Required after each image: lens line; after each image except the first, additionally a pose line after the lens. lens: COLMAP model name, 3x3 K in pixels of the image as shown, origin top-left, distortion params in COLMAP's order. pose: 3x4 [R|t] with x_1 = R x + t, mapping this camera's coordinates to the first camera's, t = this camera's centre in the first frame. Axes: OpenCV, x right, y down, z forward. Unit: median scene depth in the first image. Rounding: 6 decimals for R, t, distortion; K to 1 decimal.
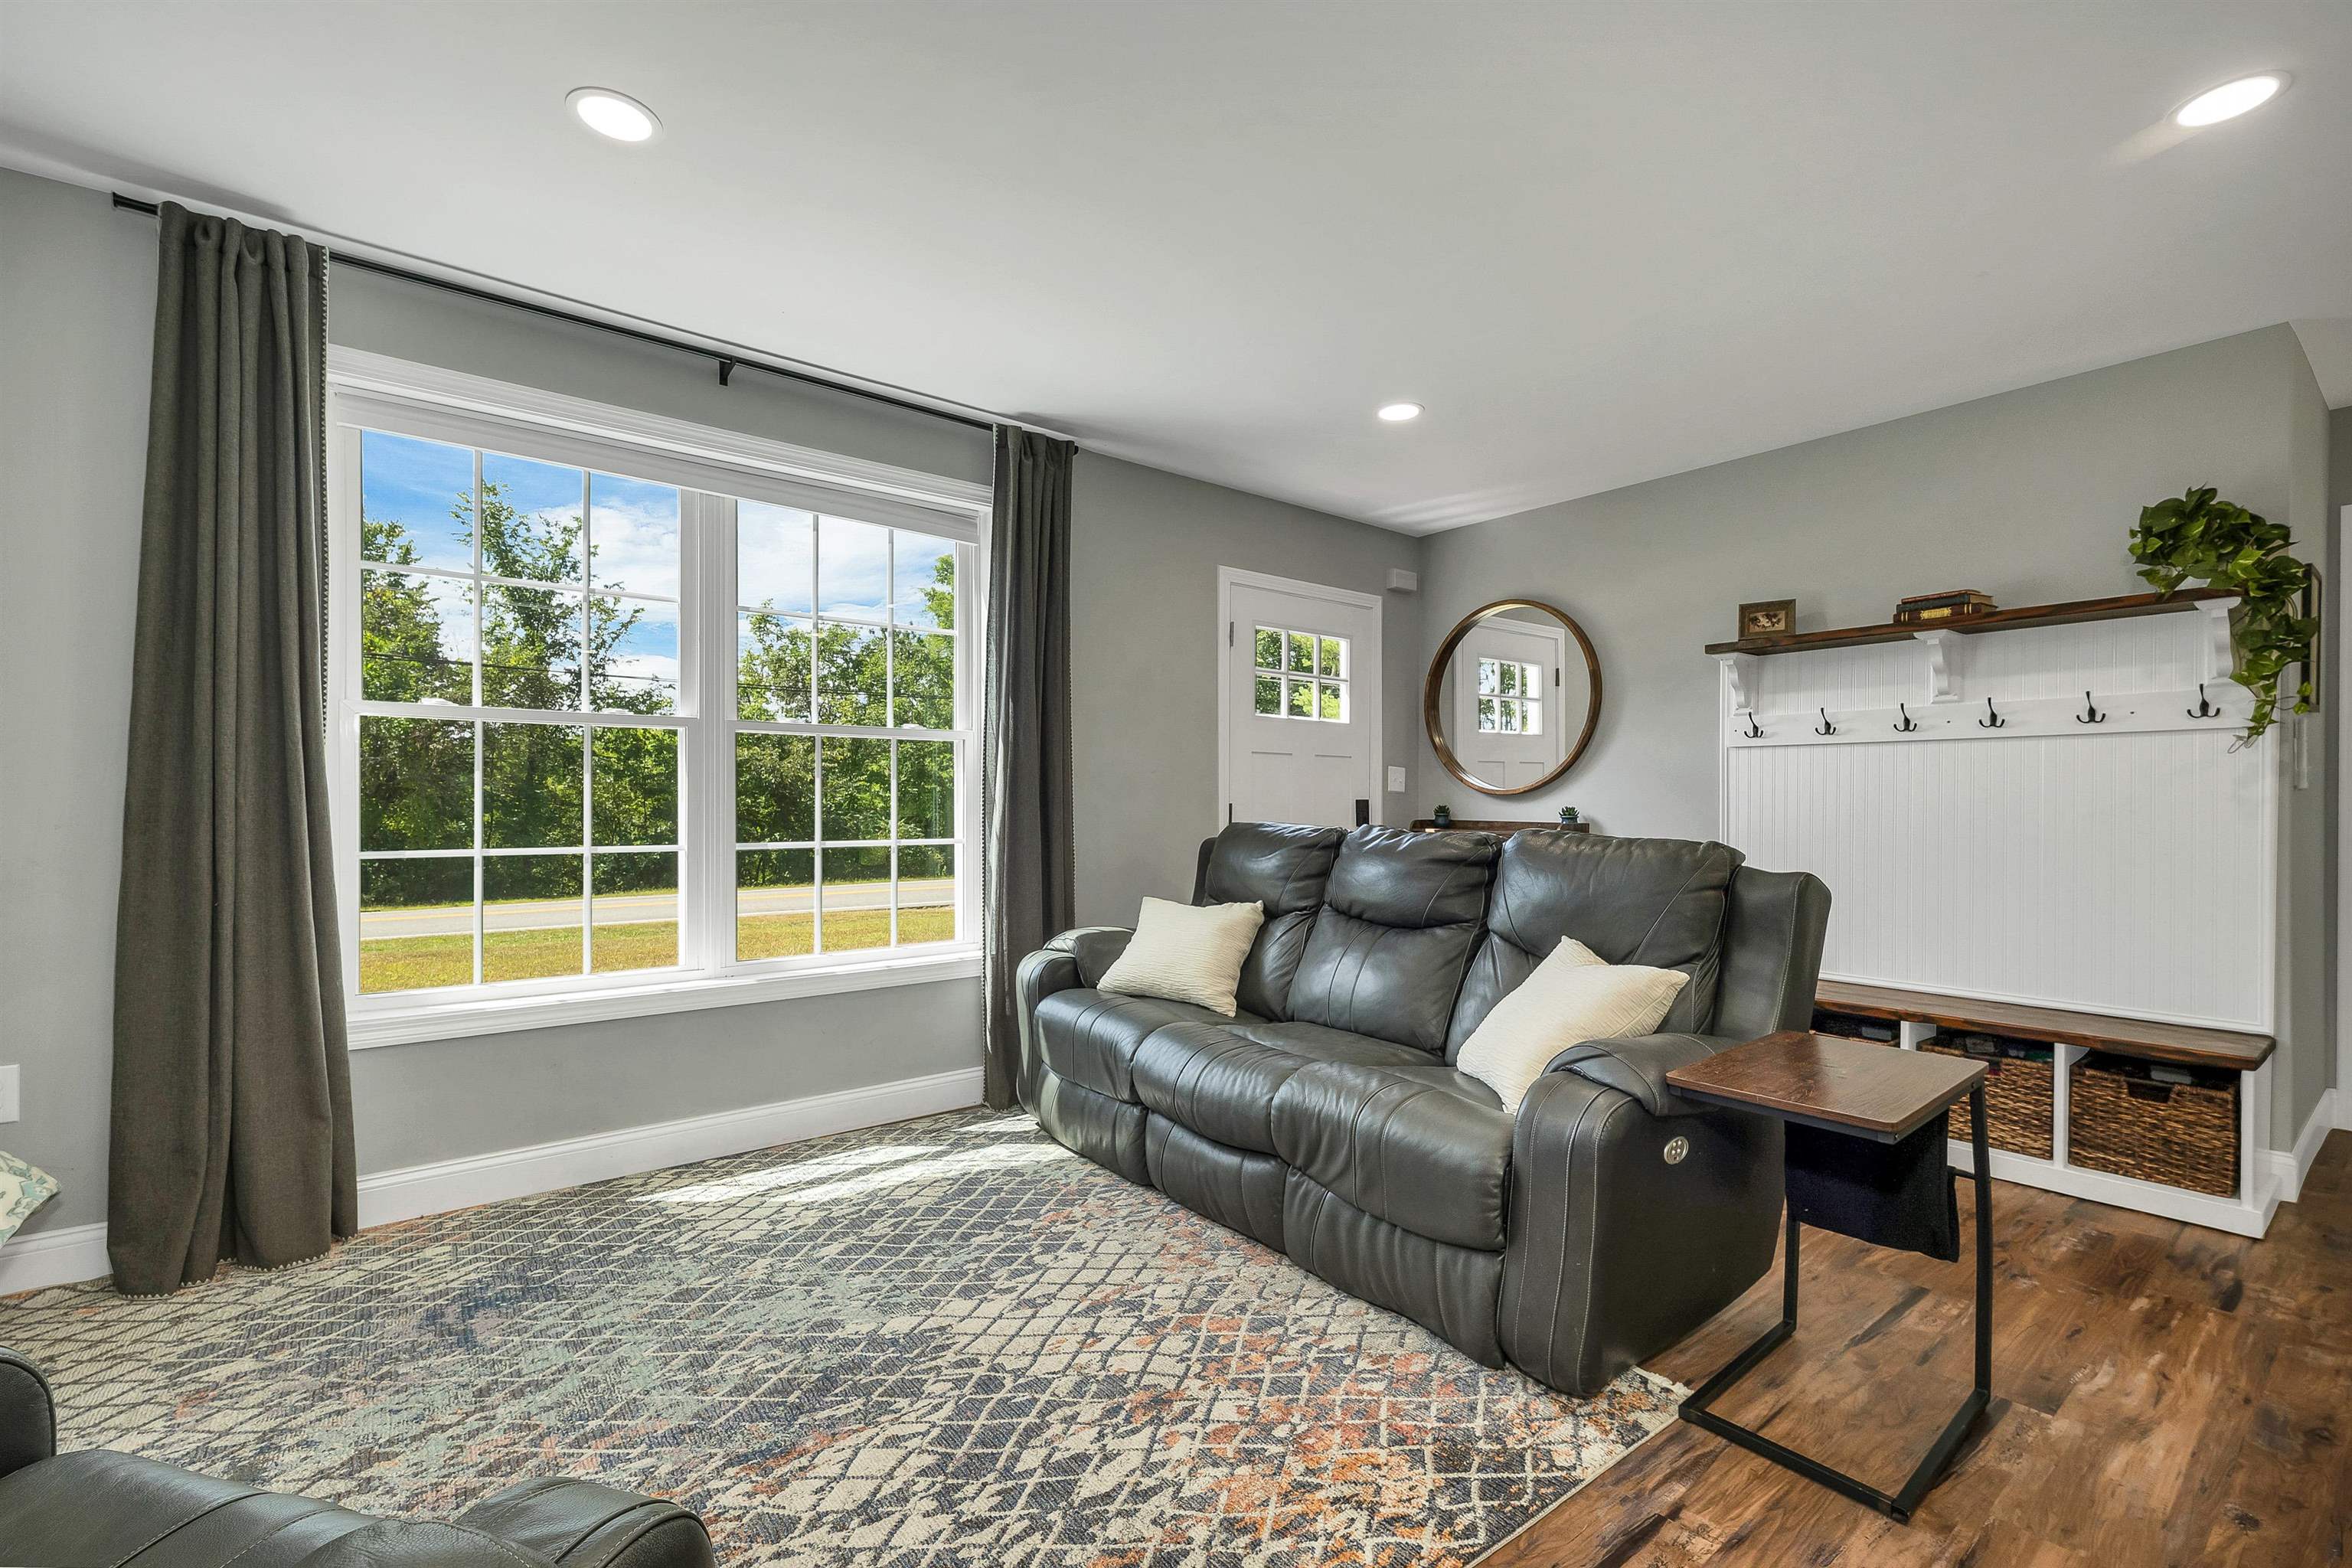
lens RADIAL K [[1010.0, 0, 1168.4], [0, 1010.0, 802.9], [0, 0, 1]] dist [0.000620, 0.000274]
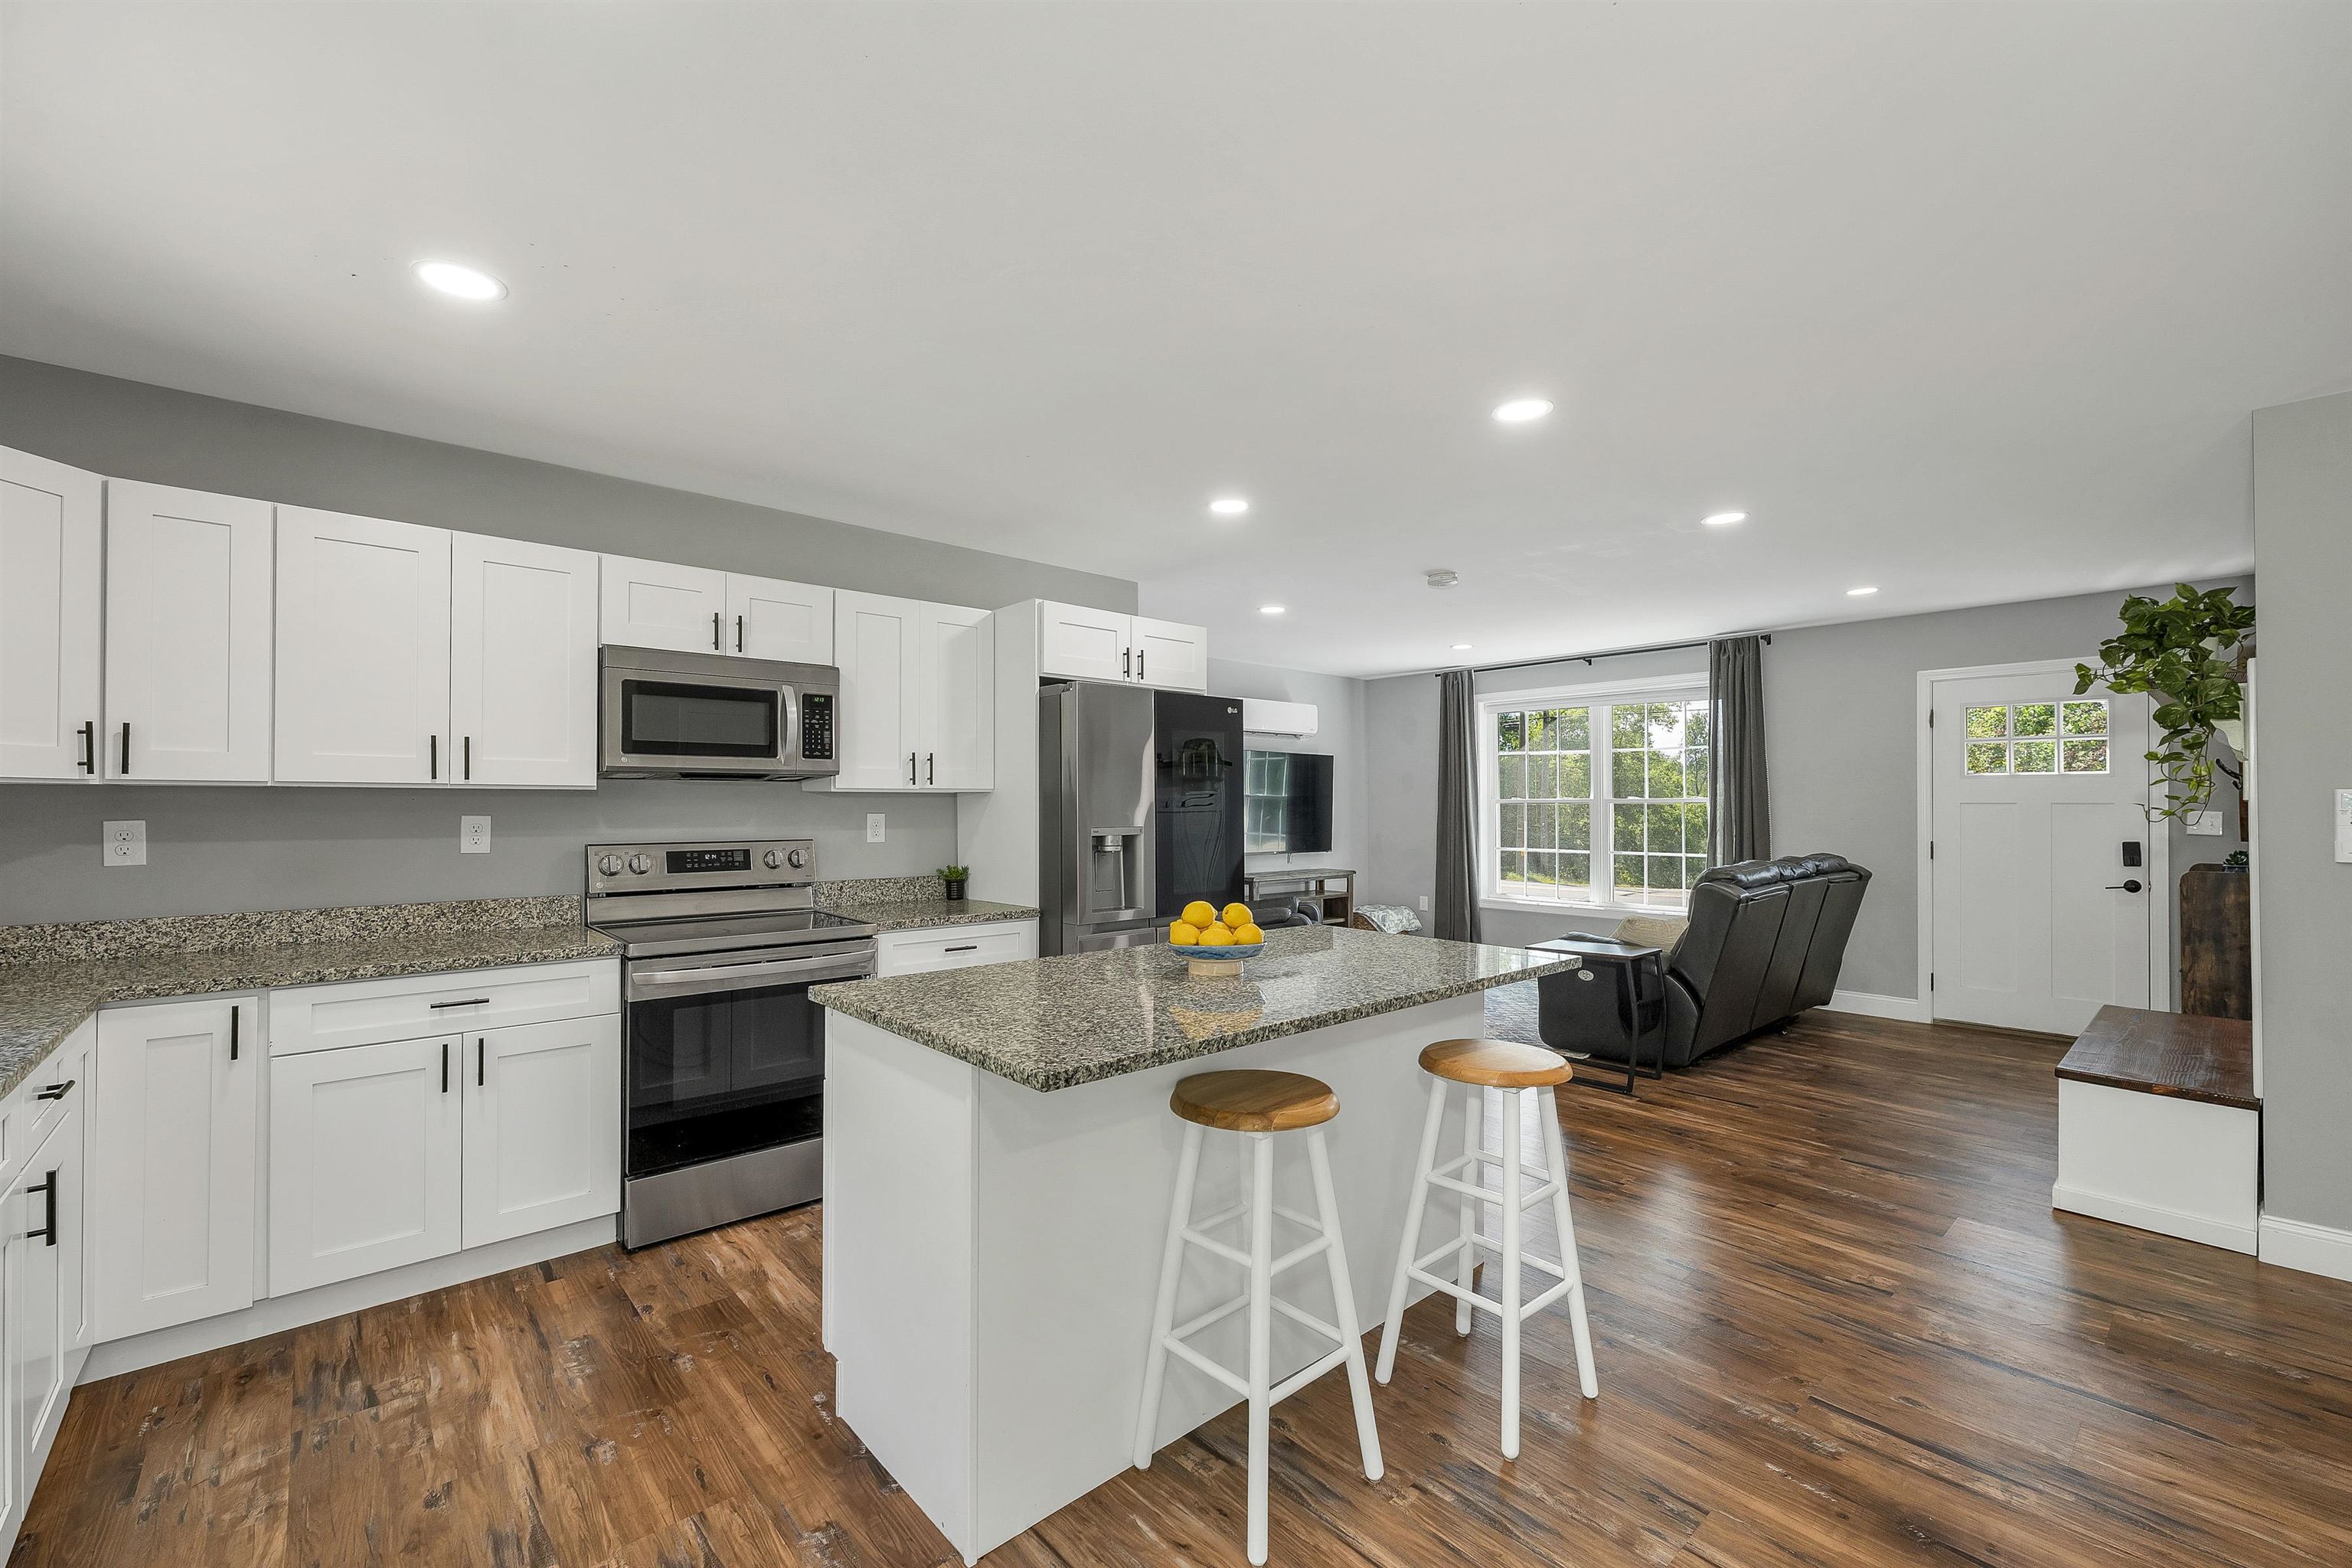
lens RADIAL K [[966.5, 0, 1179.0], [0, 966.5, 797.7], [0, 0, 1]] dist [0.001827, 0.000192]
pose [[0.063362, -0.013475, -0.997900, 1.928946], [0.000341, 0.999909, -0.013480, -0.061509], [0.997991, 0.000514, 0.063361, -0.156936]]
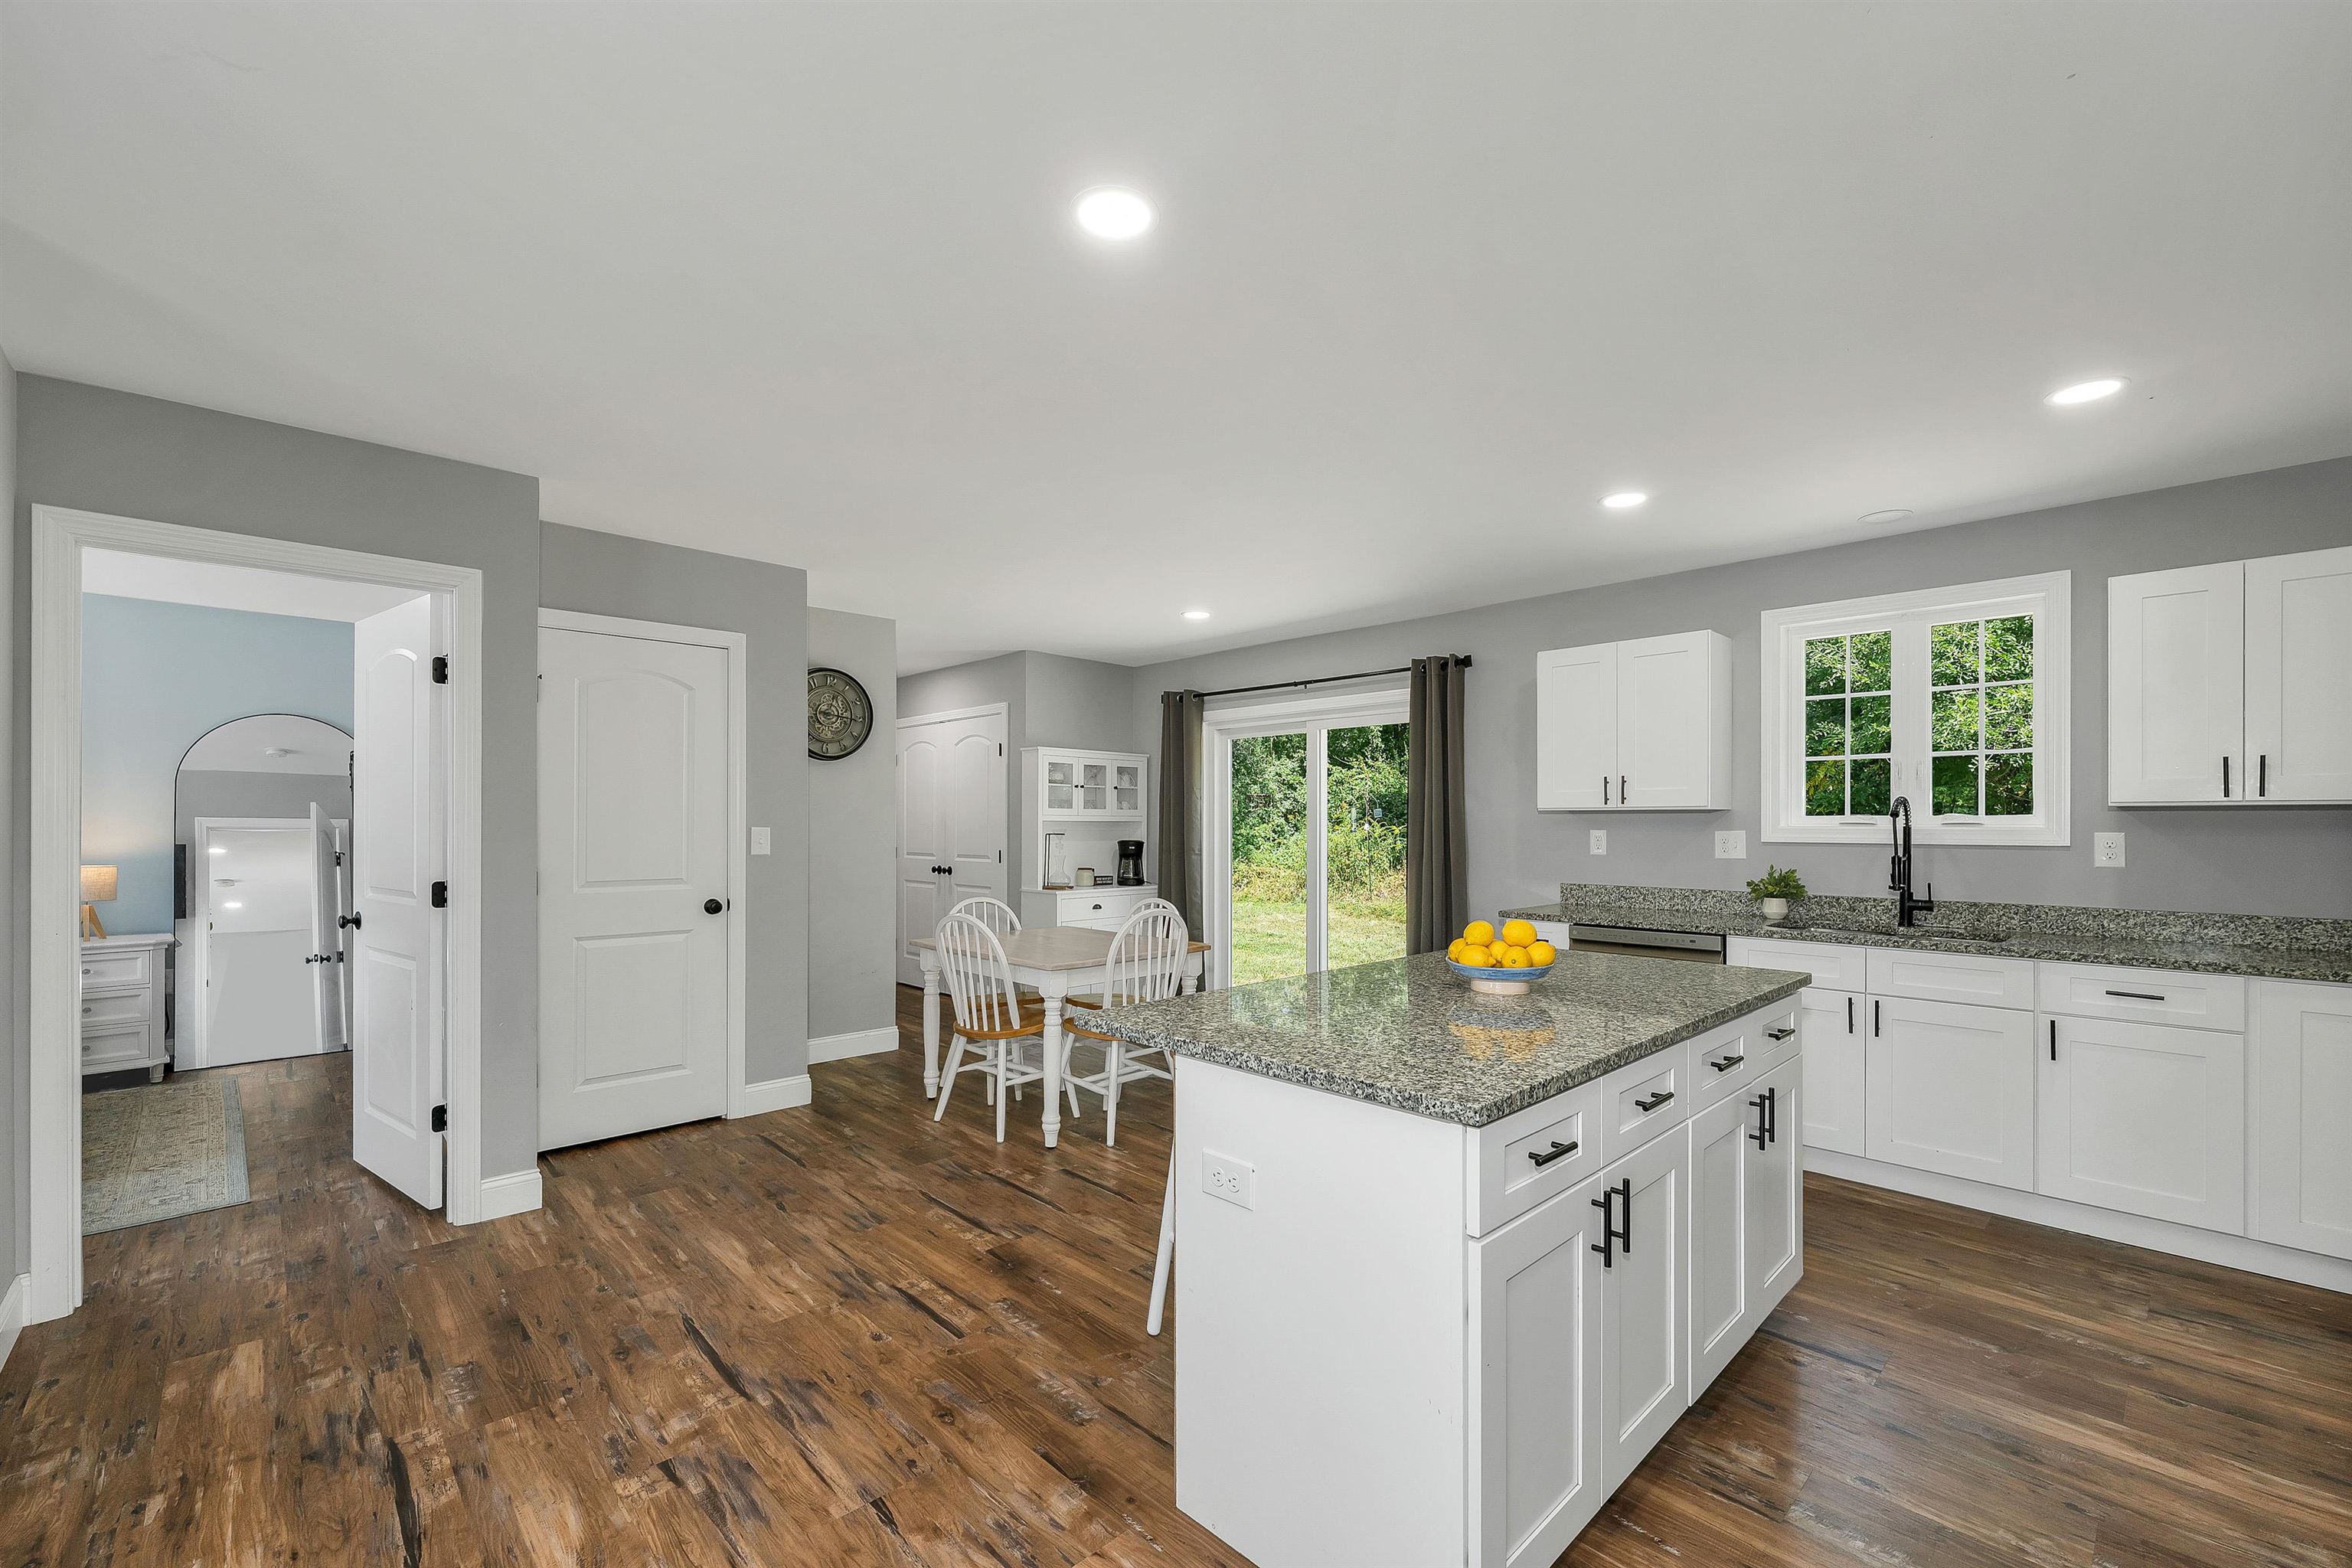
lens RADIAL K [[982.1, 0, 1179.7], [0, 982.1, 816.6], [0, 0, 1]] dist [-0.000490, -0.000374]
pose [[-0.097048, 0.000022, 0.995280, 0.393290], [-0.002058, 0.999998, -0.000223, -0.069007], [-0.995278, -0.002069, -0.097048, 0.252654]]
